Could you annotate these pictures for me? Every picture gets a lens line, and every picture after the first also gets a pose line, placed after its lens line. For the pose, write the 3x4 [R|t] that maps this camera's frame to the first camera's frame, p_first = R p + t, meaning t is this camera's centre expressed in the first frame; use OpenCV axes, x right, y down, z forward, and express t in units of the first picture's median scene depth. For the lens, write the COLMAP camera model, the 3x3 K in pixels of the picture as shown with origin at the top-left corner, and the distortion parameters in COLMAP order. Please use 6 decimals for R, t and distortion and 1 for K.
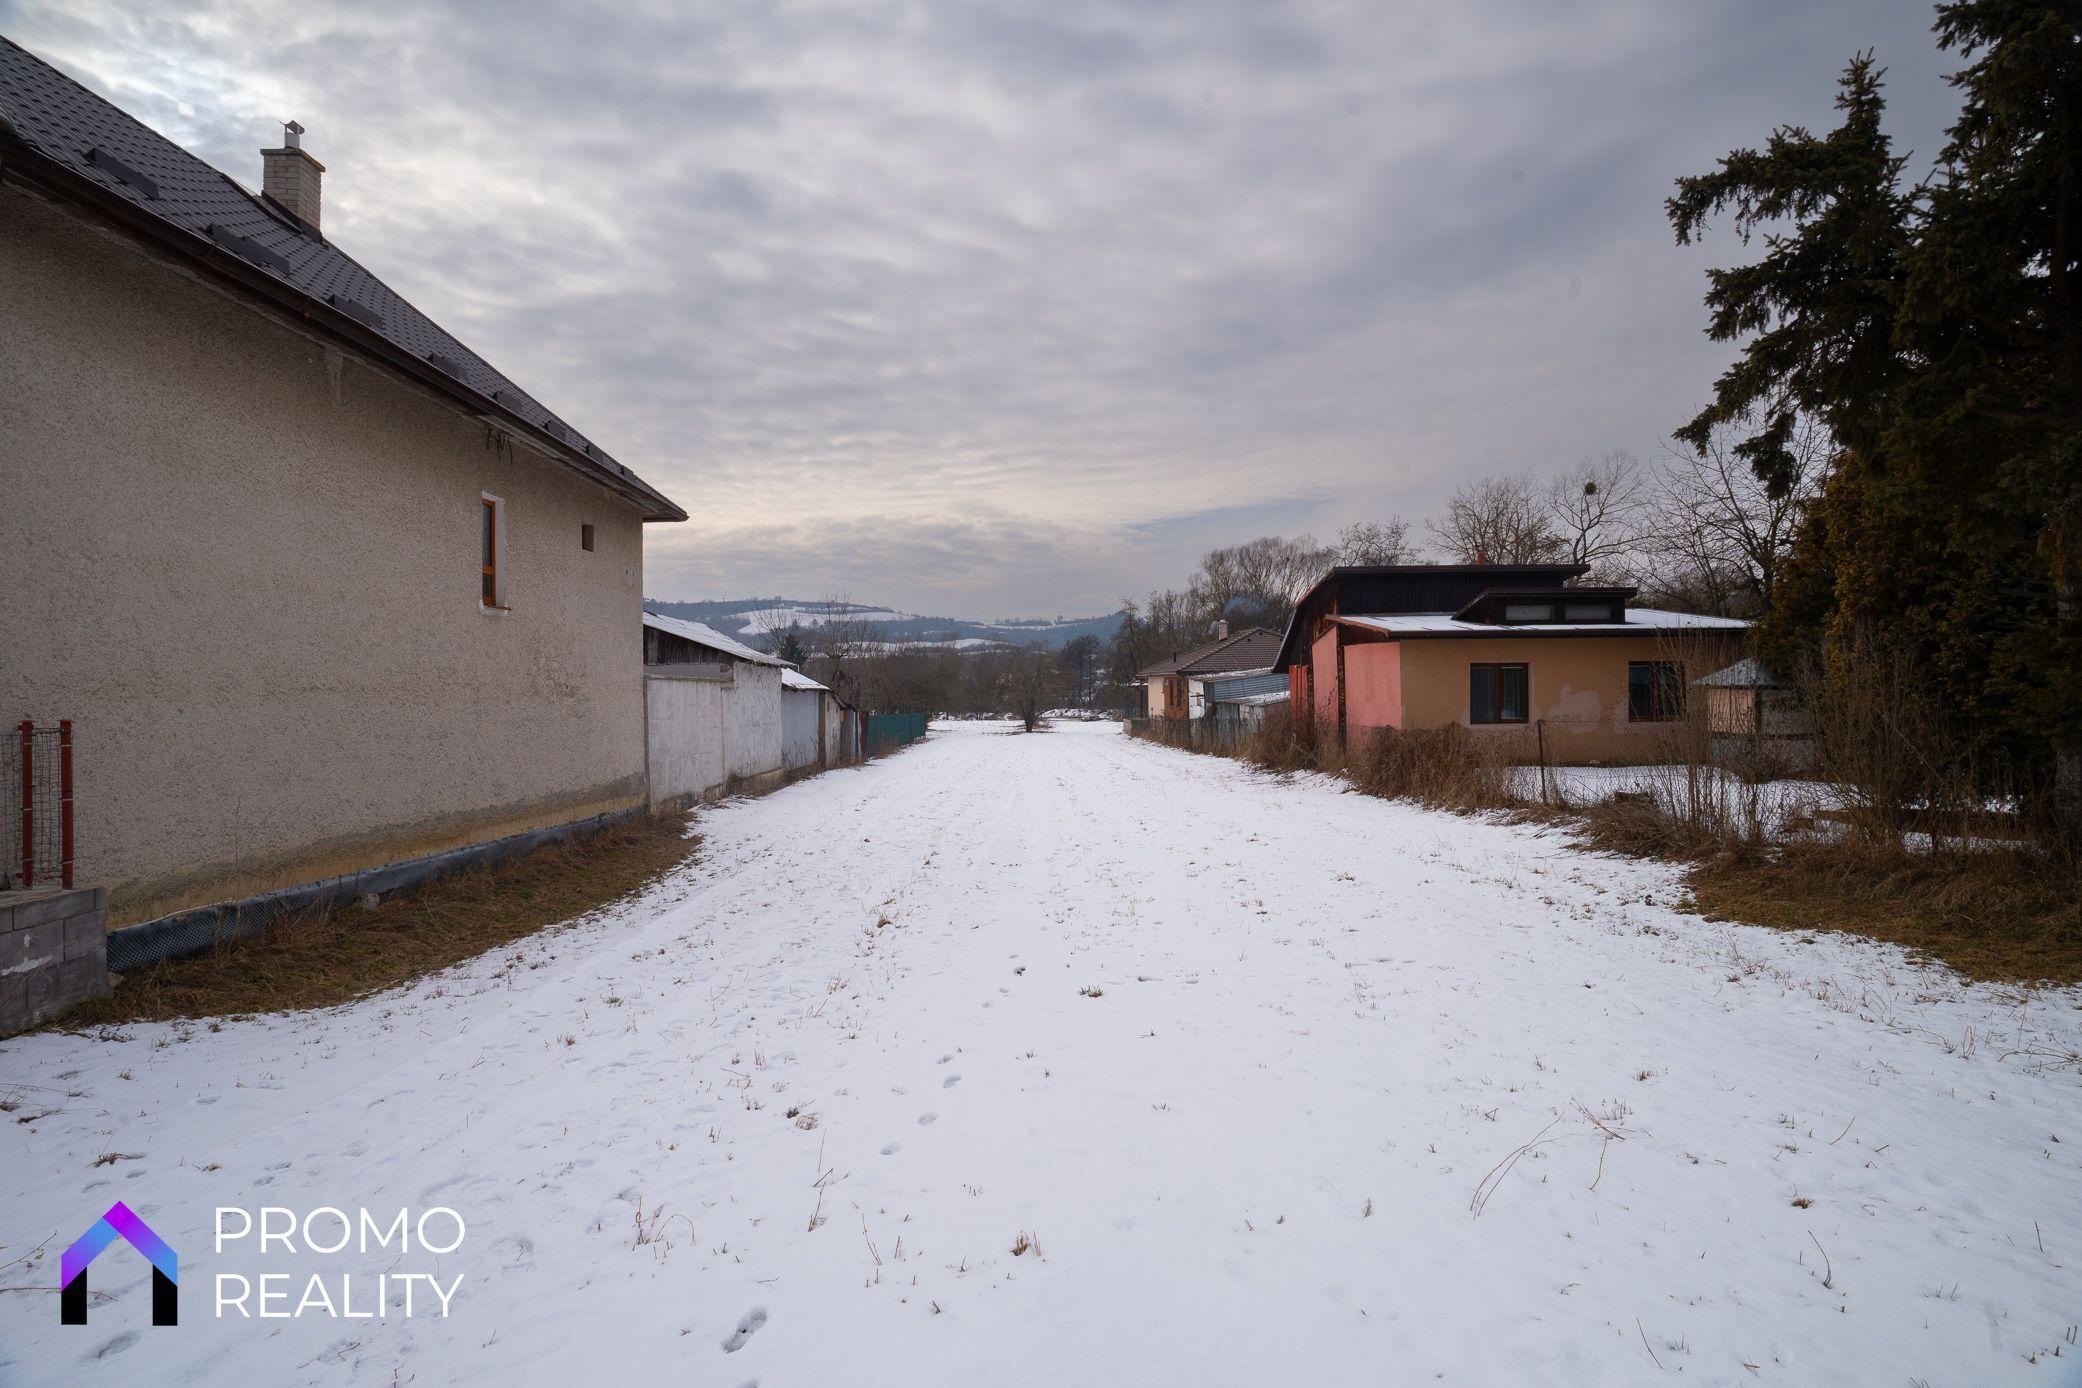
lens RADIAL K [[1029.5, 0, 1035.2], [0, 1029.5, 671.9], [0, 0, 1]] dist [-0.099430, 0.052134]
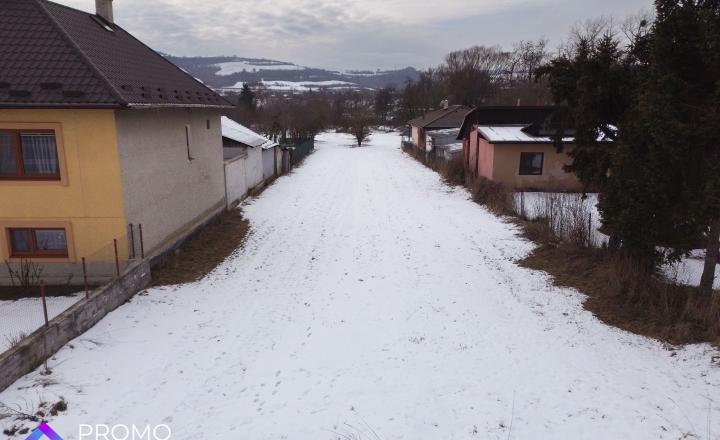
lens RADIAL K [[525.3, 0, 360.0], [0, 525.3, 220.0], [0, 0, 1]] dist [-0.001429, -0.001370]
pose [[0.999757, 0.020631, -0.007799, 0.012512], [-0.018065, 0.968807, 0.247158, -0.110107], [0.012654, -0.246957, 0.968944, -0.254008]]
